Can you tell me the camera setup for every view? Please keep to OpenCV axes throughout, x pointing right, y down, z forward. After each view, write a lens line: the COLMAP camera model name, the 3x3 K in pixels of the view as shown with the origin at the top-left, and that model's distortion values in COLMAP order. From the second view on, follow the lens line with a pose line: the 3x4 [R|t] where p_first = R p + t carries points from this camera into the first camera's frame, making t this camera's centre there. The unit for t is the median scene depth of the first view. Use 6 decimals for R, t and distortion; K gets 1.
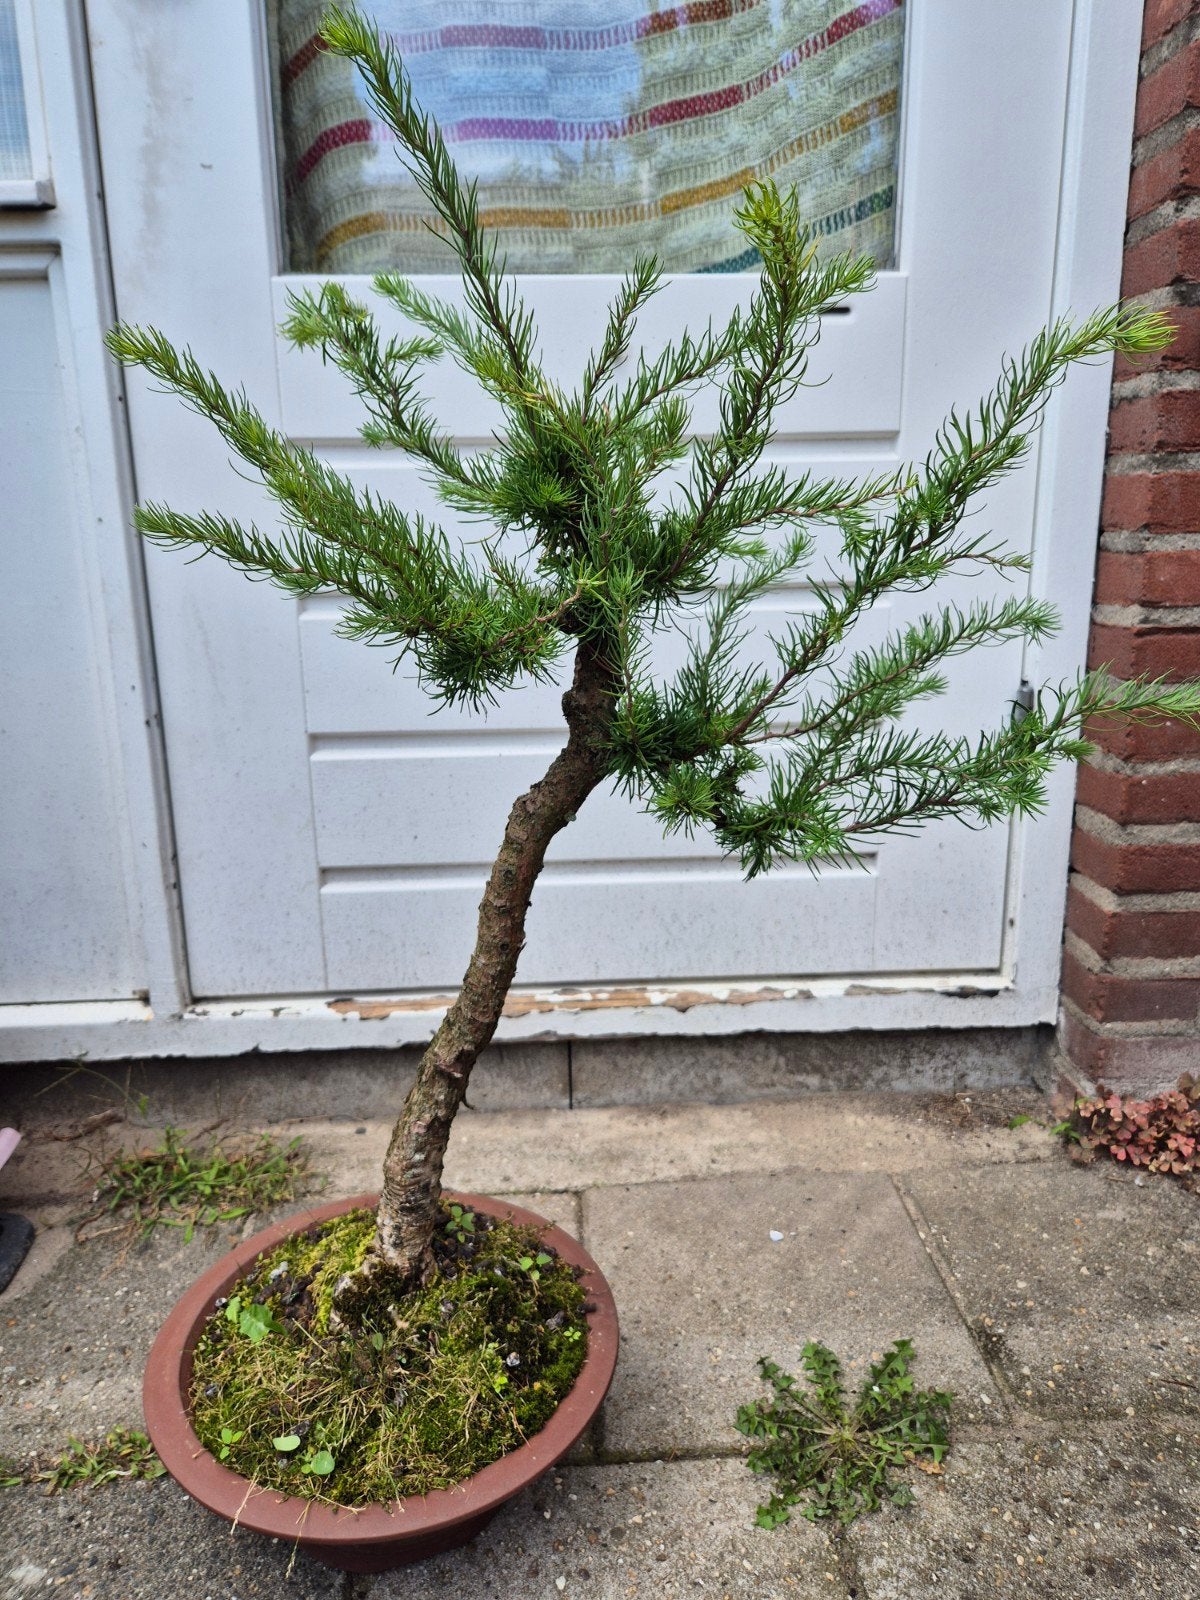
lens RADIAL K [[981.8, 0, 600.0], [0, 981.8, 800.0], [0, 0, 1]] dist [0.027866, -0.028052]
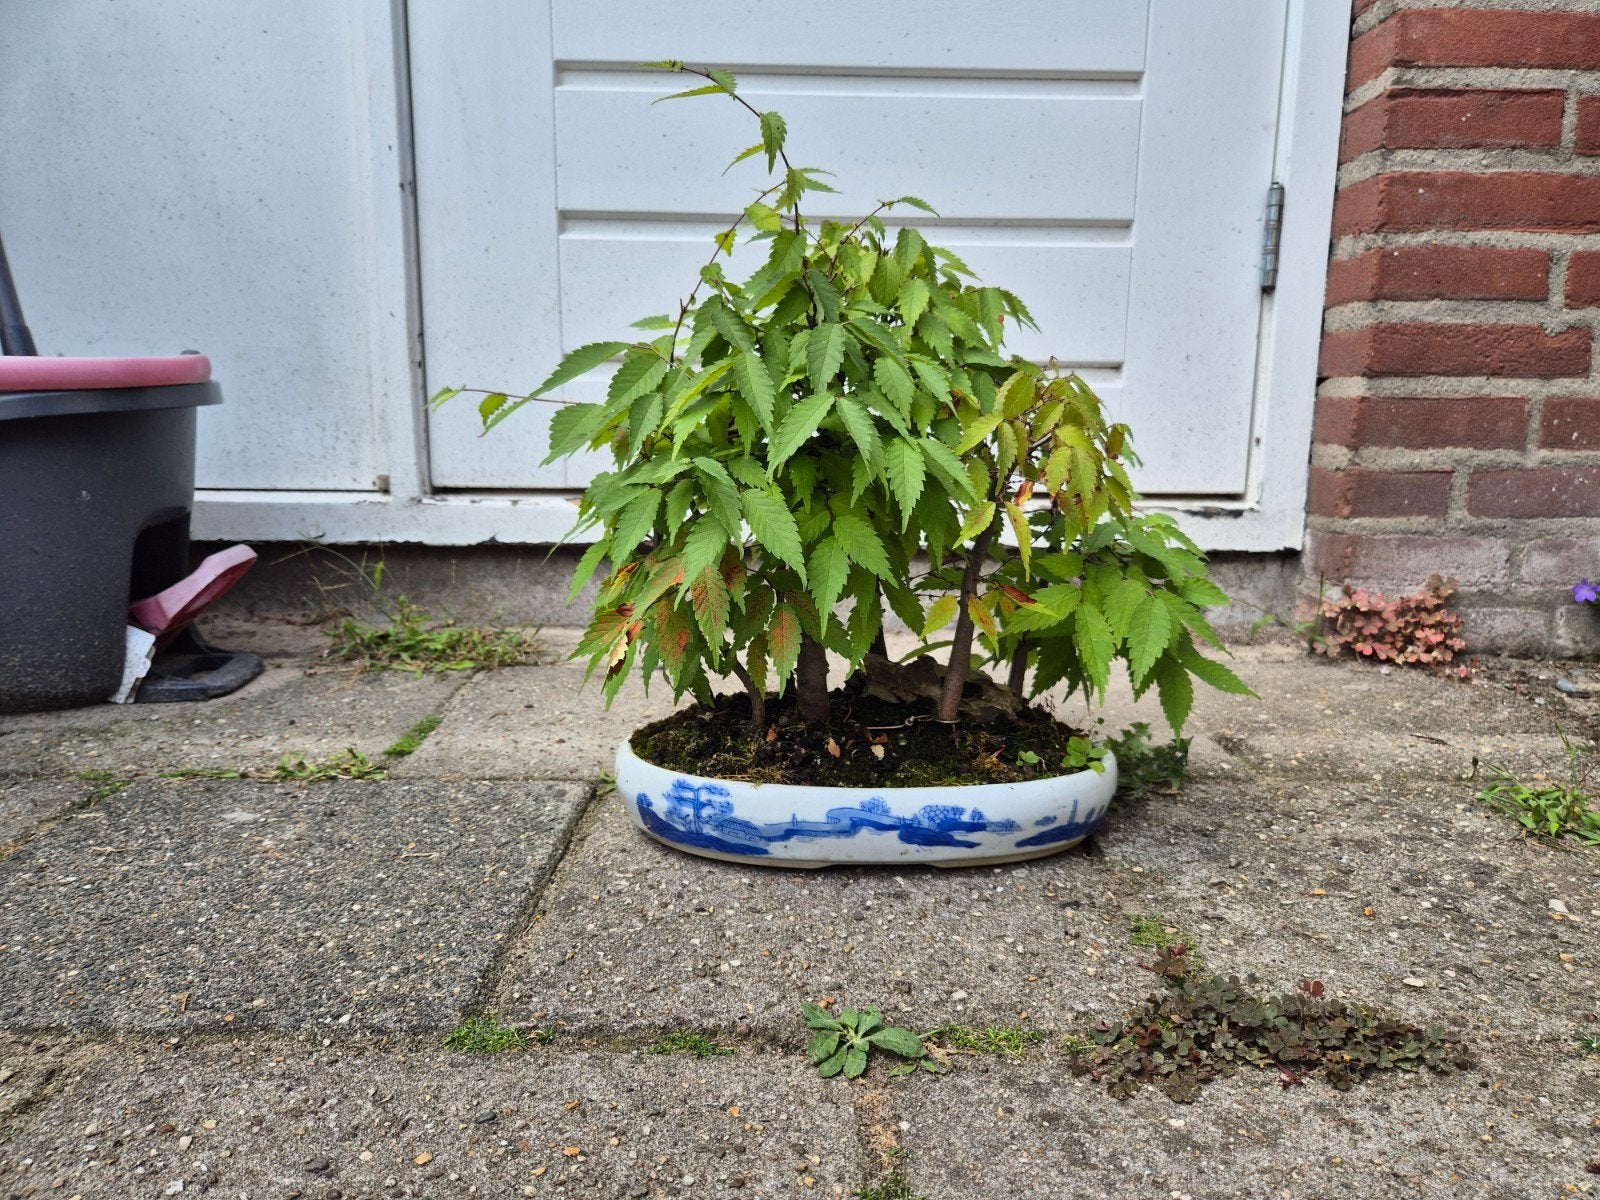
lens RADIAL K [[981.8, 0, 819.6], [0, 981.8, 643.7], [0, 0, 1]] dist [0.027866, -0.028052]
pose [[0.999276, 0.033636, -0.017795, 0.003195], [-0.034384, 0.998459, -0.043569, 0.411630], [0.016302, 0.044149, 0.998892, 0.014918]]
